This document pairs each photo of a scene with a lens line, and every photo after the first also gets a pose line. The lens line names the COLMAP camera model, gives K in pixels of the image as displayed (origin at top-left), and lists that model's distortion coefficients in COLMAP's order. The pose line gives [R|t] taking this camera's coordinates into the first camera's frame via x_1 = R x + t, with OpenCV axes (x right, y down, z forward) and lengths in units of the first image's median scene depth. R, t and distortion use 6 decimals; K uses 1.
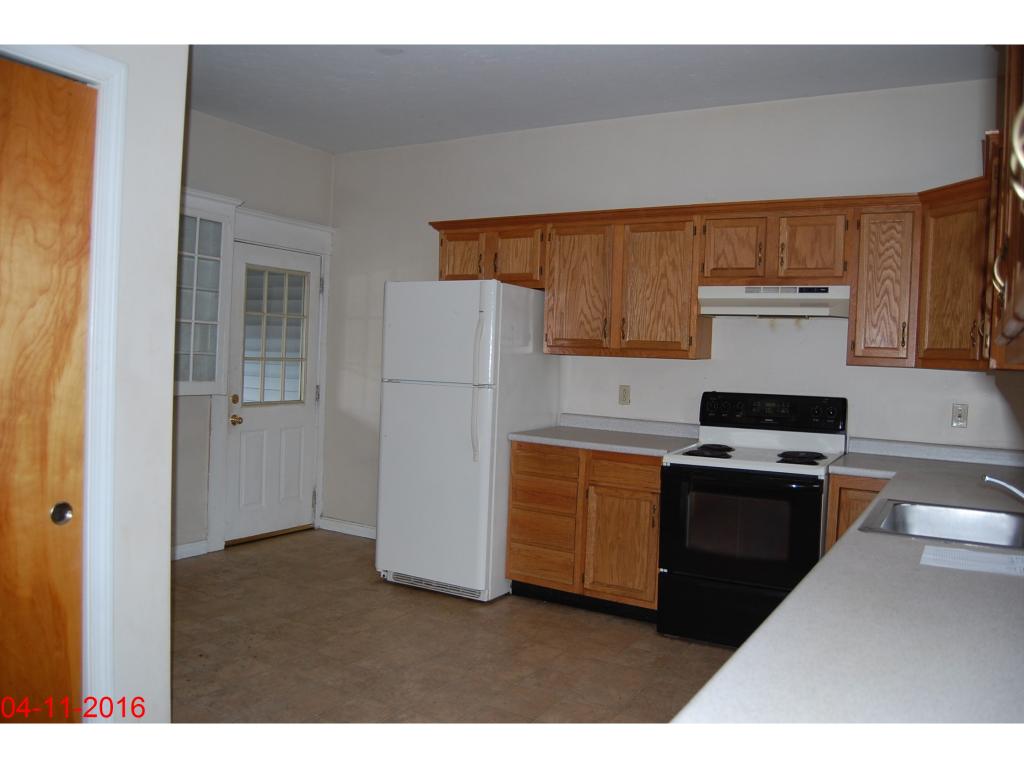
lens RADIAL K [[826.6, 0, 512.0], [0, 826.6, 384.0], [0, 0, 1]] dist [-0.101550, 0.074425]
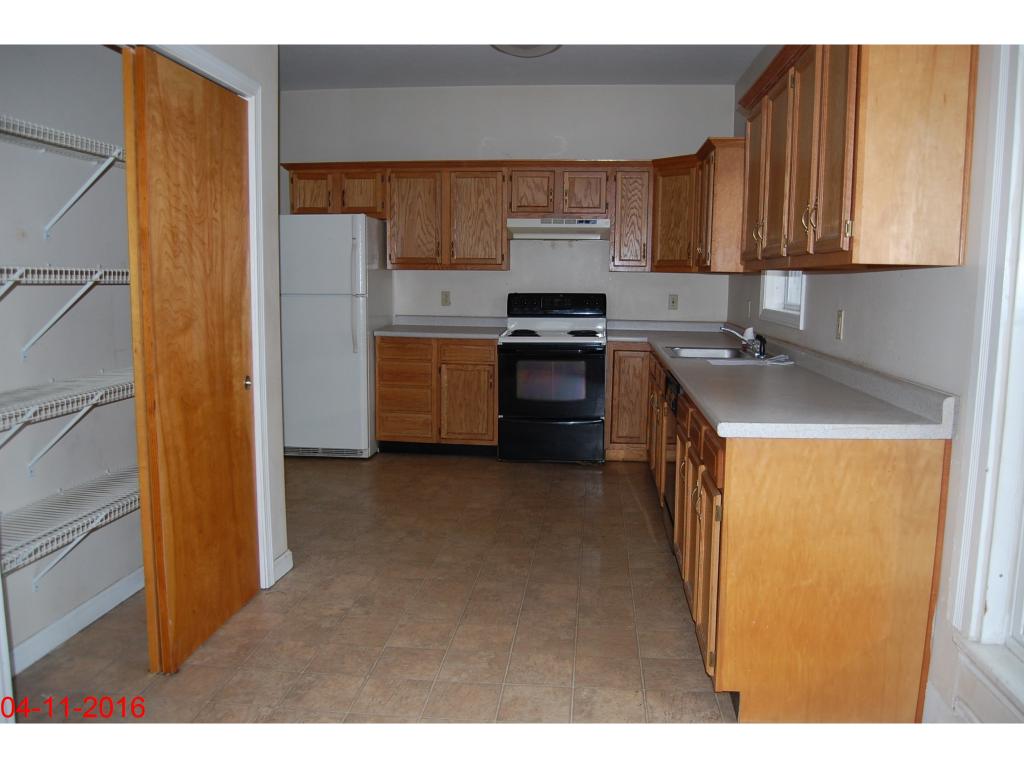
lens RADIAL K [[826.6, 0, 512.0], [0, 826.6, 384.0], [0, 0, 1]] dist [-0.101550, 0.074425]
pose [[0.904174, -0.083154, 0.418992, -0.379049], [0.038167, 0.992673, 0.114644, 0.001804], [-0.425455, -0.087667, 0.900723, -0.301823]]
